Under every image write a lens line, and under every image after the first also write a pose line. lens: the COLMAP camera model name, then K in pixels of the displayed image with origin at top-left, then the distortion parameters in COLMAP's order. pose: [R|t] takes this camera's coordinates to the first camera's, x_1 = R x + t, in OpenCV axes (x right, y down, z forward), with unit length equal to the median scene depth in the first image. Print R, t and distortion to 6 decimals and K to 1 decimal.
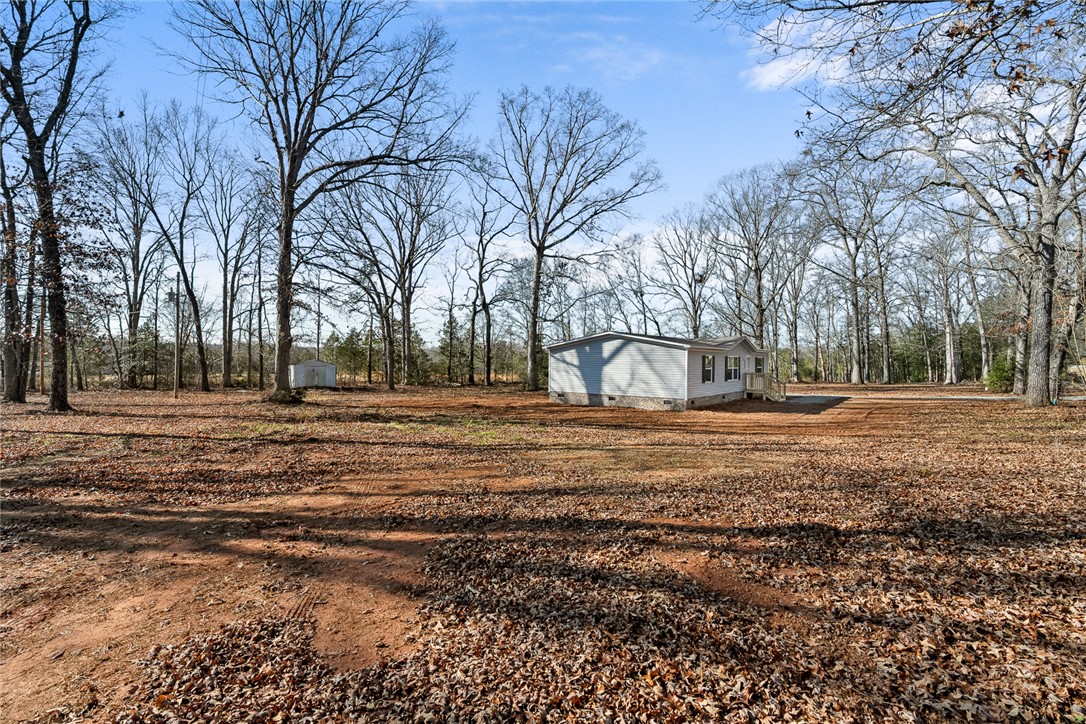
lens RADIAL K [[500.1, 0, 543.6], [0, 500.1, 362.1], [0, 0, 1]] dist [0.000298, 0.000032]
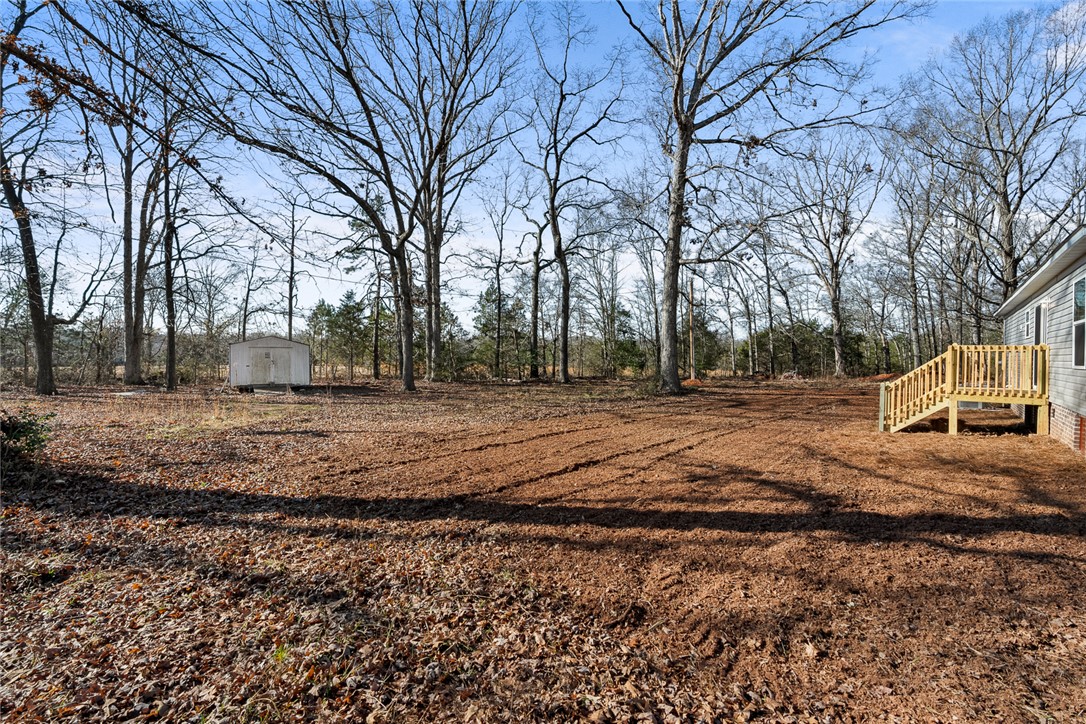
lens RADIAL K [[500.1, 0, 542.5], [0, 500.1, 364.5], [0, 0, 1]] dist [0.000298, 0.000032]
pose [[0.999491, 0.003696, -0.031672, -0.118320], [-0.003152, 0.999847, 0.017200, 0.013292], [0.031731, -0.017091, 0.999350, 0.382097]]
